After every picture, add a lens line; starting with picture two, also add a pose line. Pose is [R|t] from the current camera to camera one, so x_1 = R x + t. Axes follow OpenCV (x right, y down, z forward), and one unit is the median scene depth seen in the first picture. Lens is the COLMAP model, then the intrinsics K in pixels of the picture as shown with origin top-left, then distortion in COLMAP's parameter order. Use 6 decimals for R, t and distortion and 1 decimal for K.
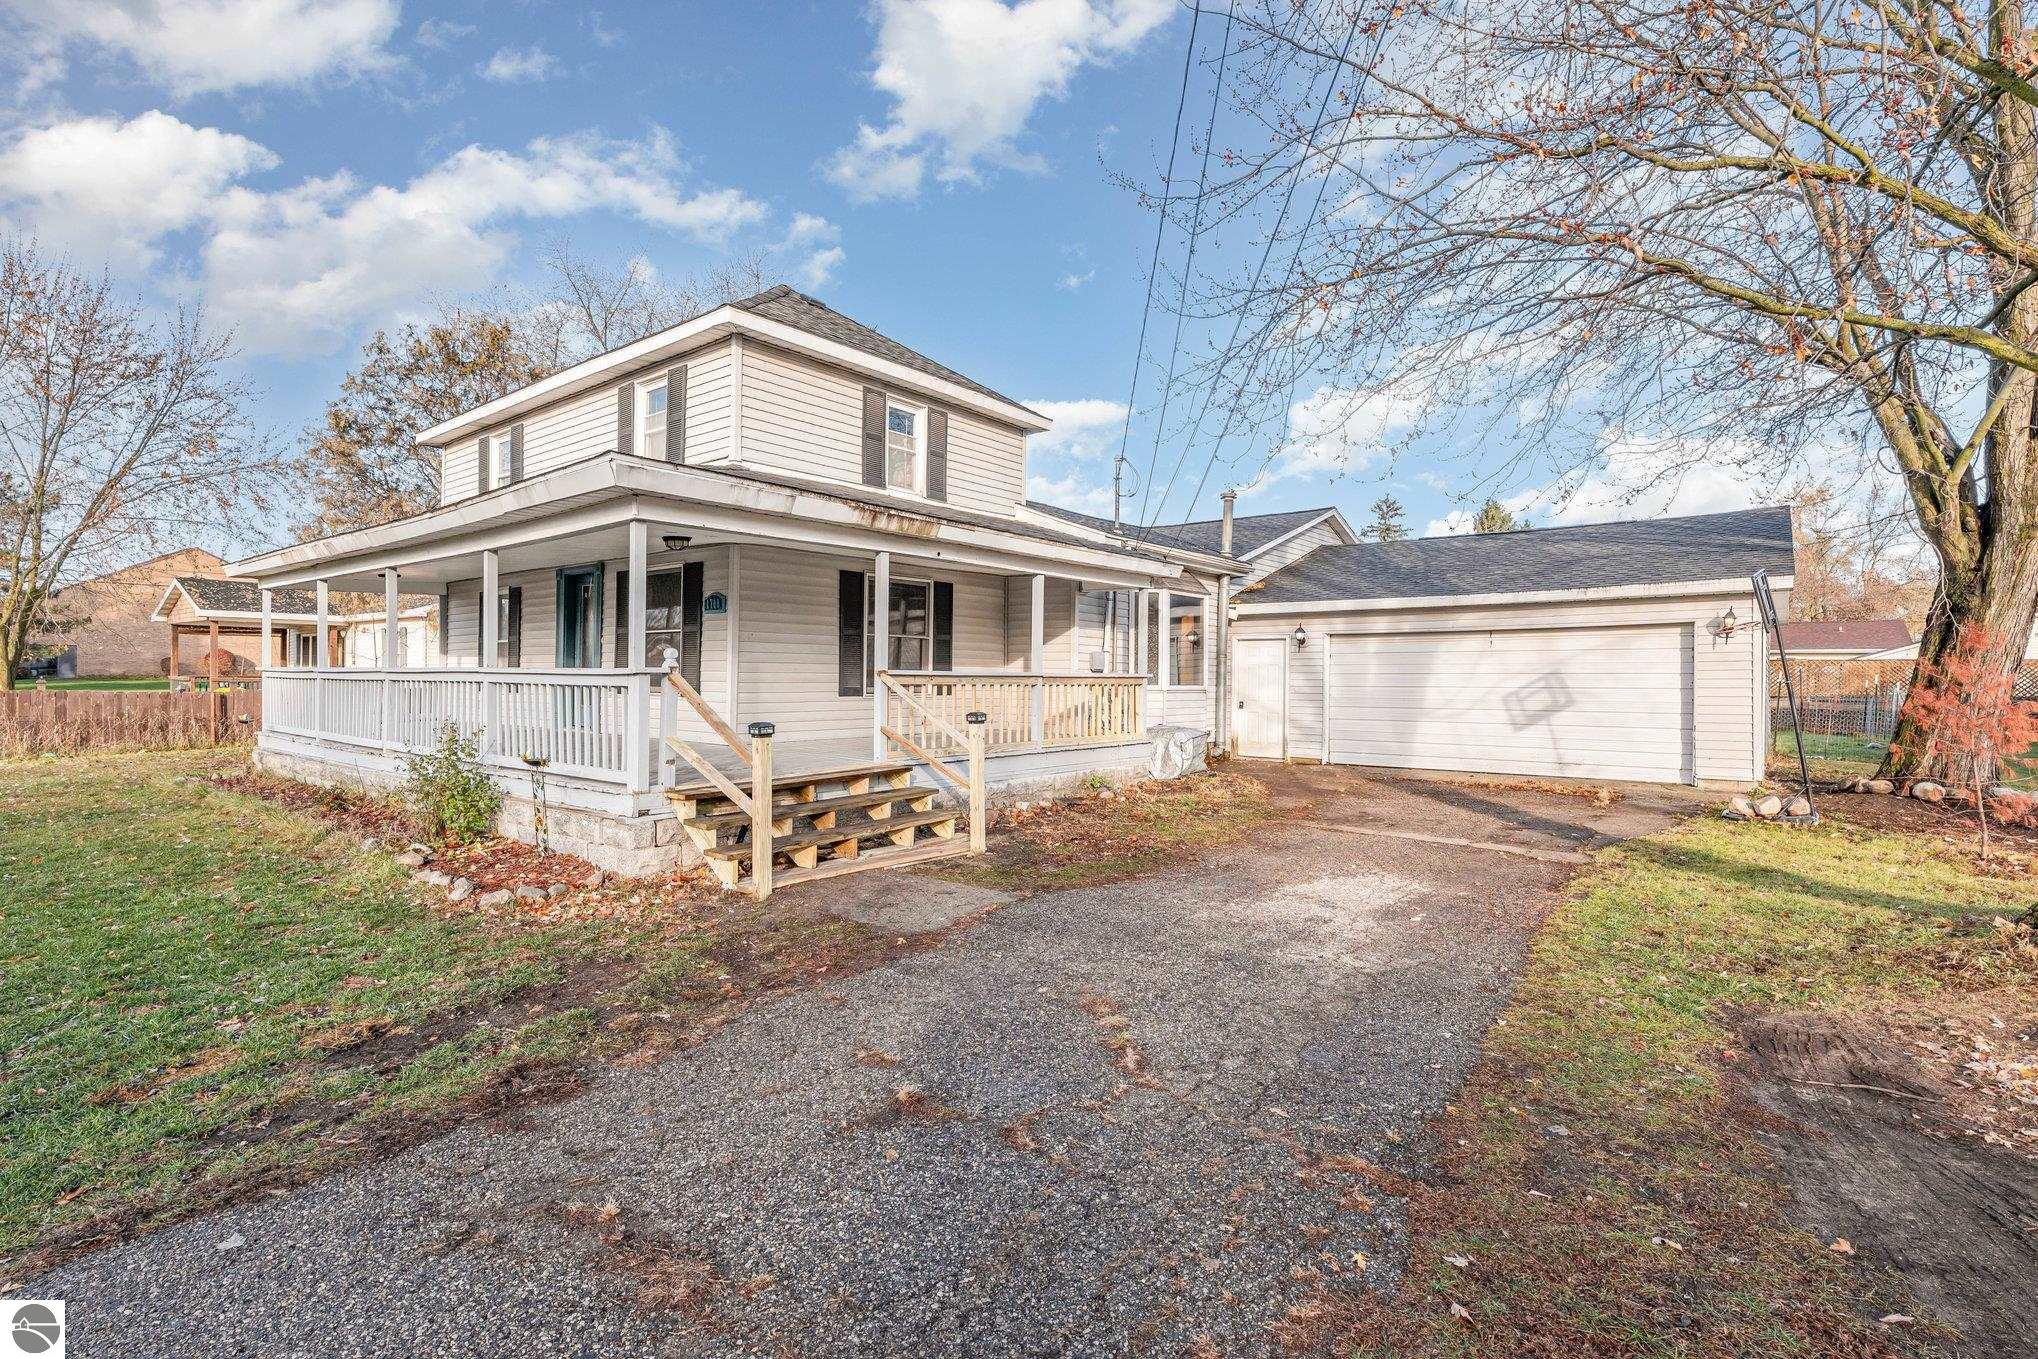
lens RADIAL K [[946.3, 0, 1013.7], [0, 946.3, 673.6], [0, 0, 1]] dist [0.002477, -0.000825]
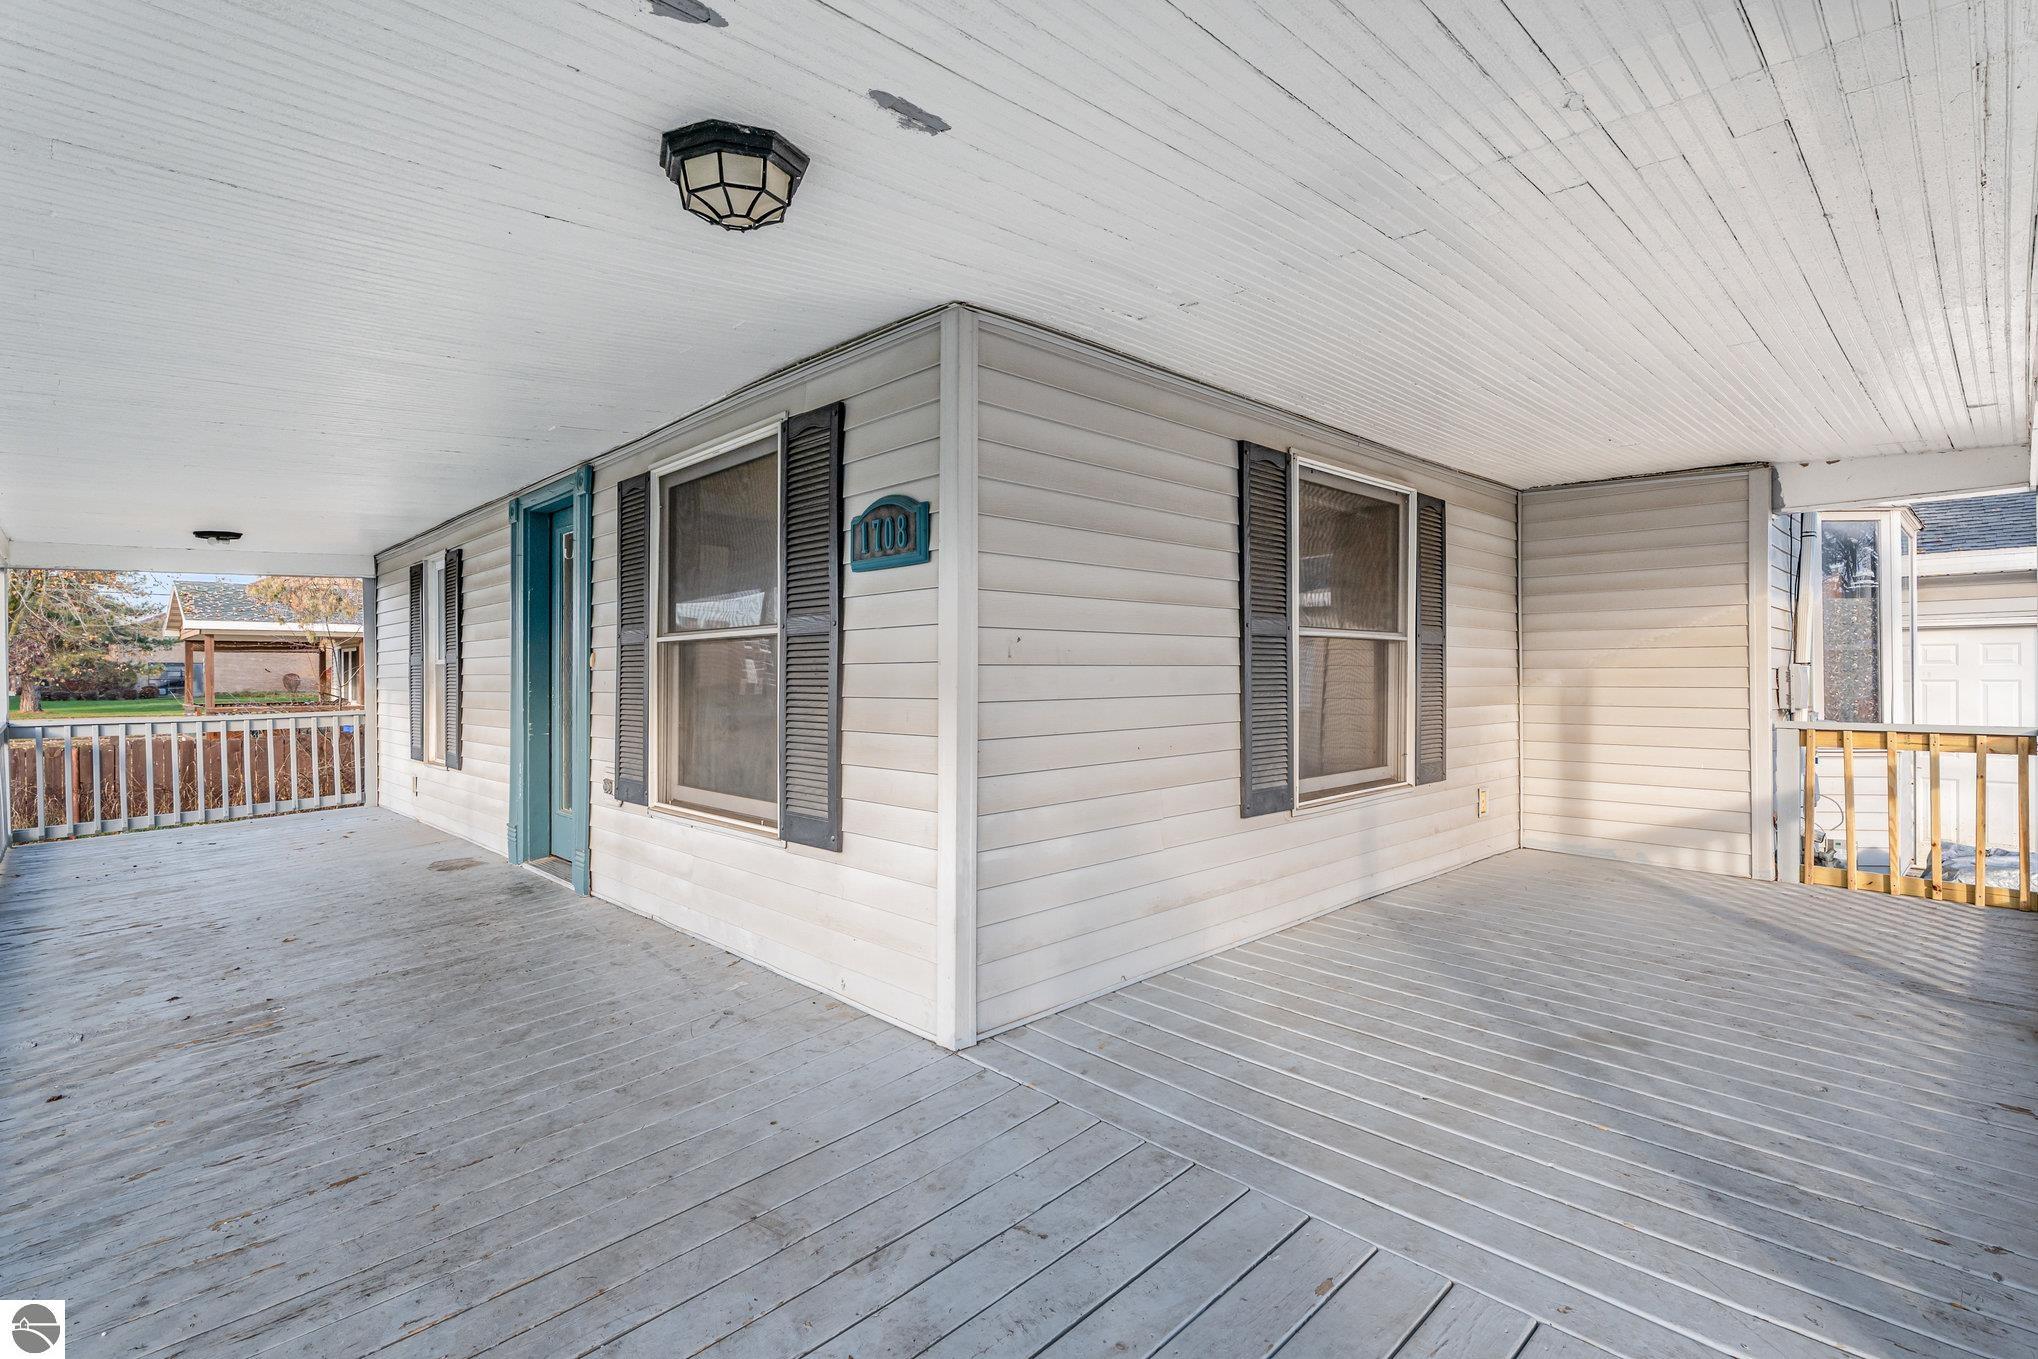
lens RADIAL K [[946.3, 0, 1020.9], [0, 946.3, 671.1], [0, 0, 1]] dist [0.002477, -0.000825]
pose [[0.994407, -0.016507, -0.104322, -0.237602], [0.016347, 0.999864, -0.002386, -0.029946], [0.104347, 0.000667, 0.994541, 0.693304]]
